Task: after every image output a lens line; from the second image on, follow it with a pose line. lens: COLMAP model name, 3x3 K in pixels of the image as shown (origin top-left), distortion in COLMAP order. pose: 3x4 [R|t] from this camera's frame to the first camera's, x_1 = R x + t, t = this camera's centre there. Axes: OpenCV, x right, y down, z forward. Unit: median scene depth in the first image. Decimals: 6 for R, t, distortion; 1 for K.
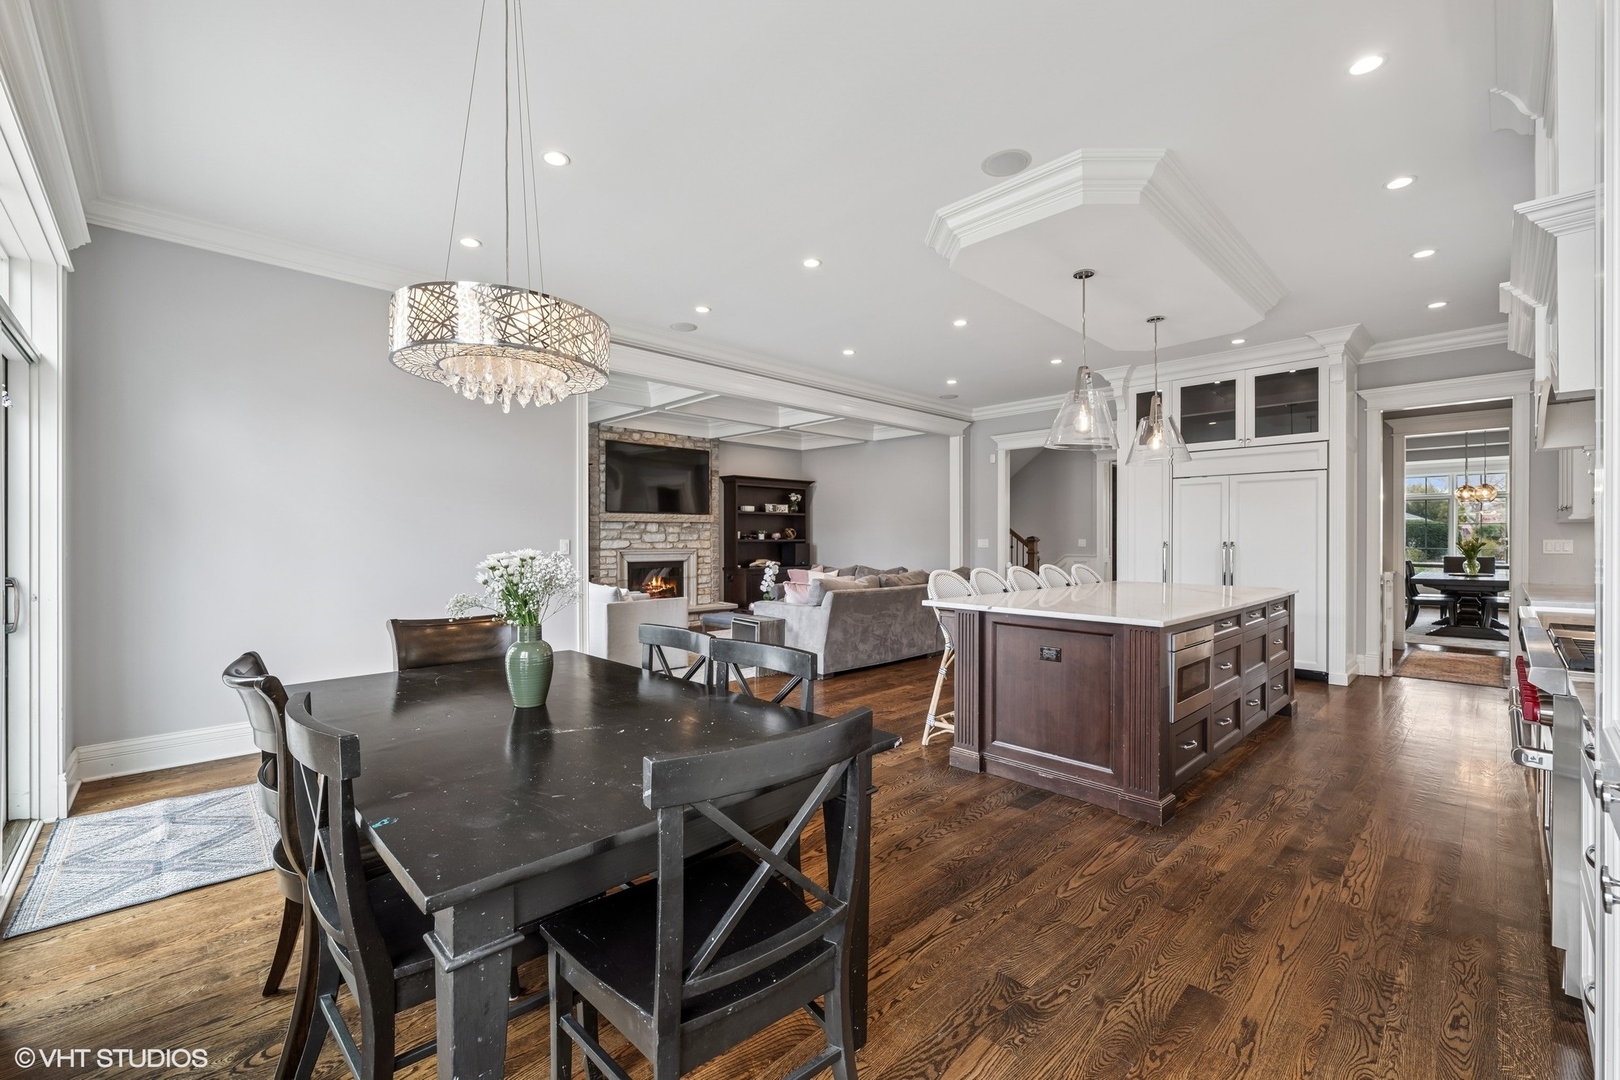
lens RADIAL K [[672.9, 0, 809.2], [0, 672.9, 539.7], [0, 0, 1]] dist [-0.009062, -0.001759]
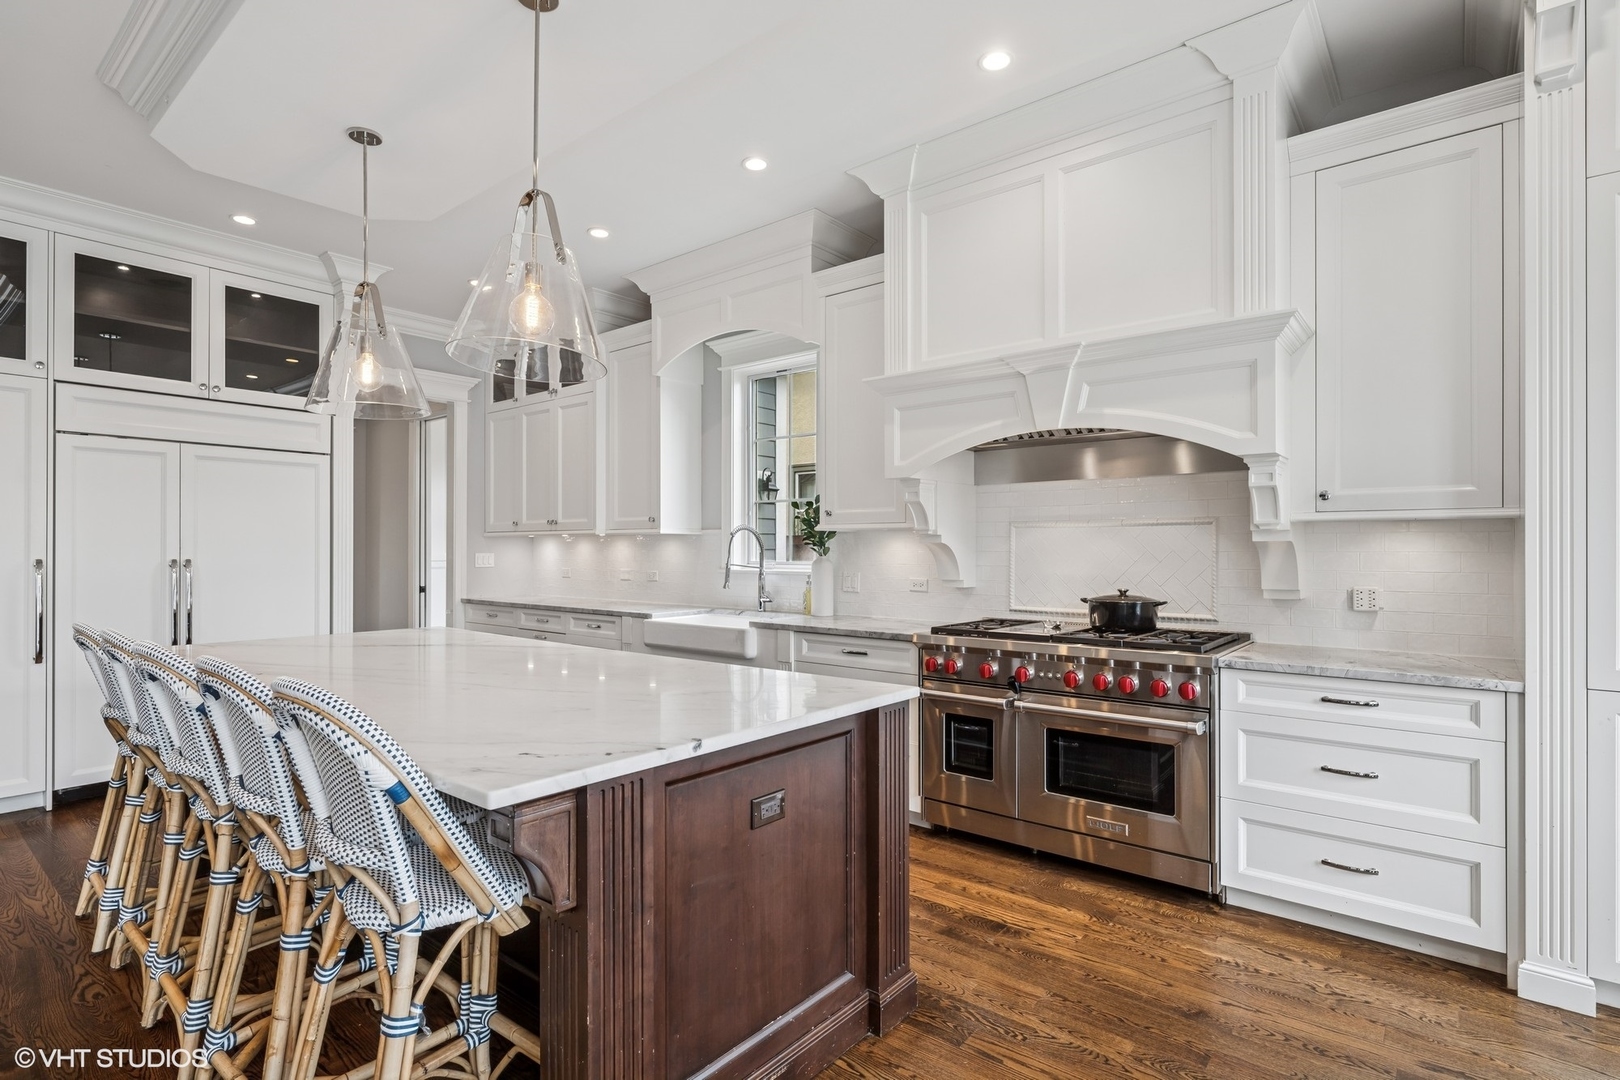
lens RADIAL K [[800.5, 0, 801.5], [0, 800.5, 539.2], [0, 0, 1]] dist [0.013259, -0.000641]
pose [[-0.114390, 0.006636, 0.993414, -0.120933], [-0.000225, 0.999977, -0.006705, -0.010683], [-0.993436, -0.000991, -0.114386, 0.598568]]
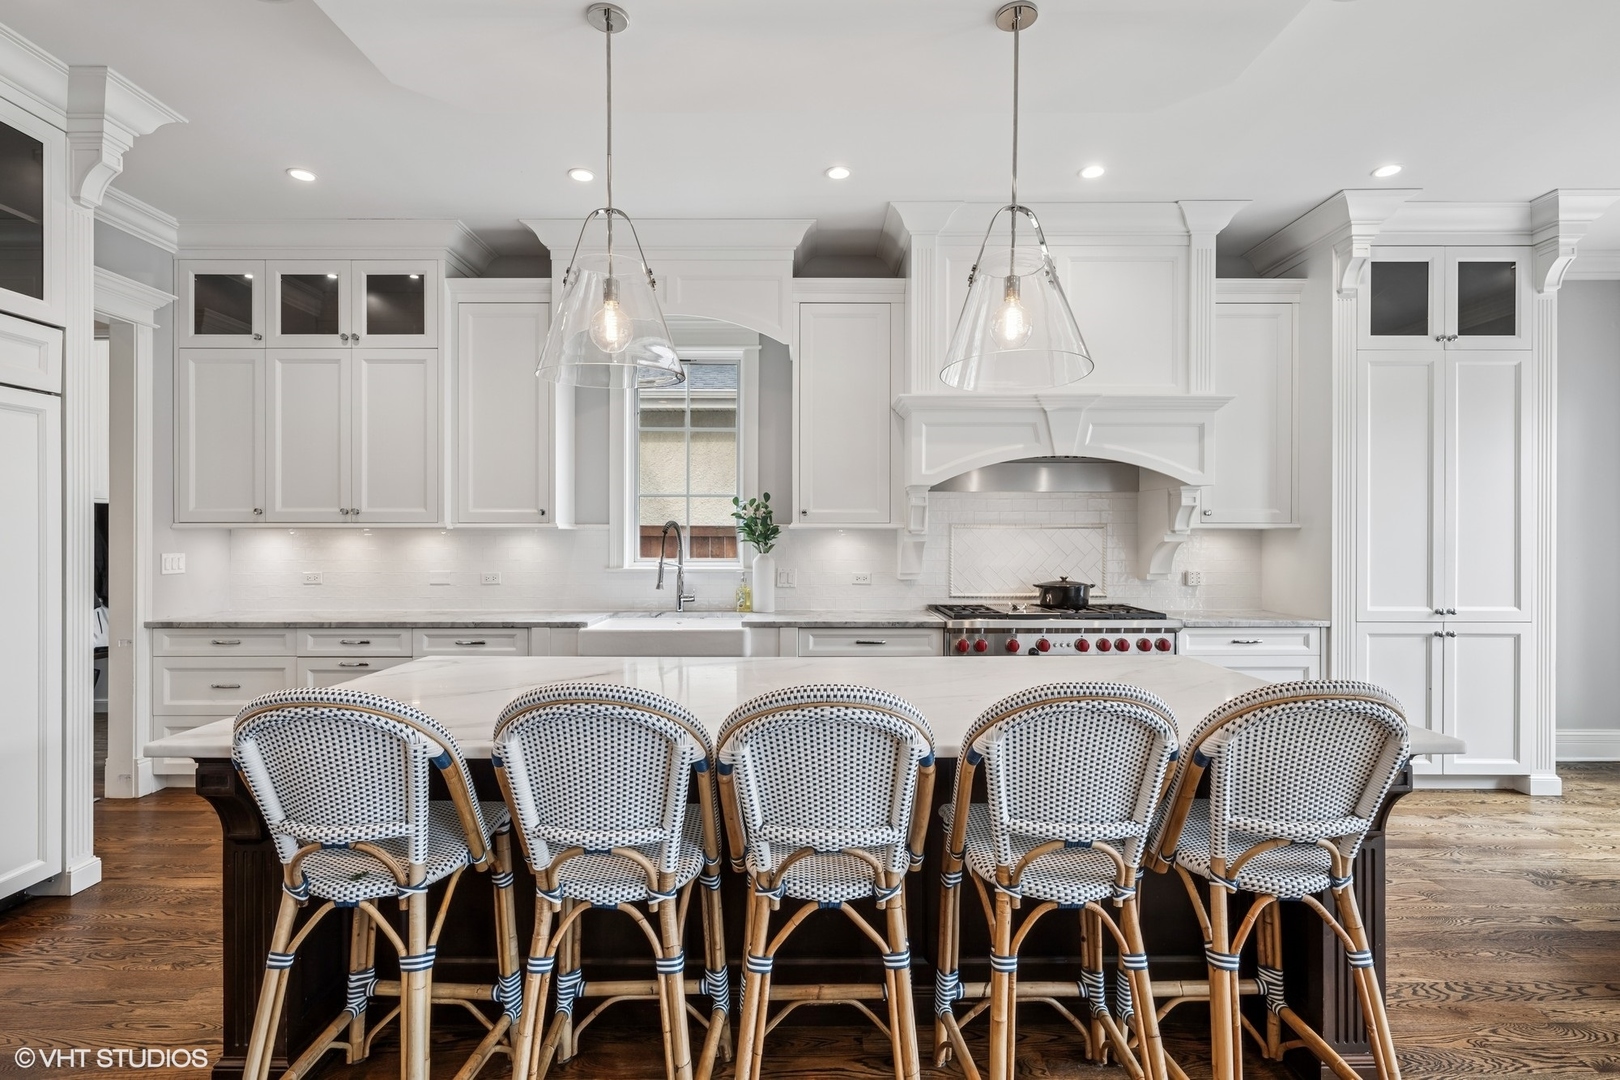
lens RADIAL K [[800.5, 0, 801.1], [0, 800.5, 533.7], [0, 0, 1]] dist [0.013259, -0.000641]
pose [[-0.725611, -0.004306, 0.688092, 0.078319], [-0.004209, 0.999989, 0.001820, -0.020227], [-0.688092, -0.001576, -0.725622, 1.039285]]
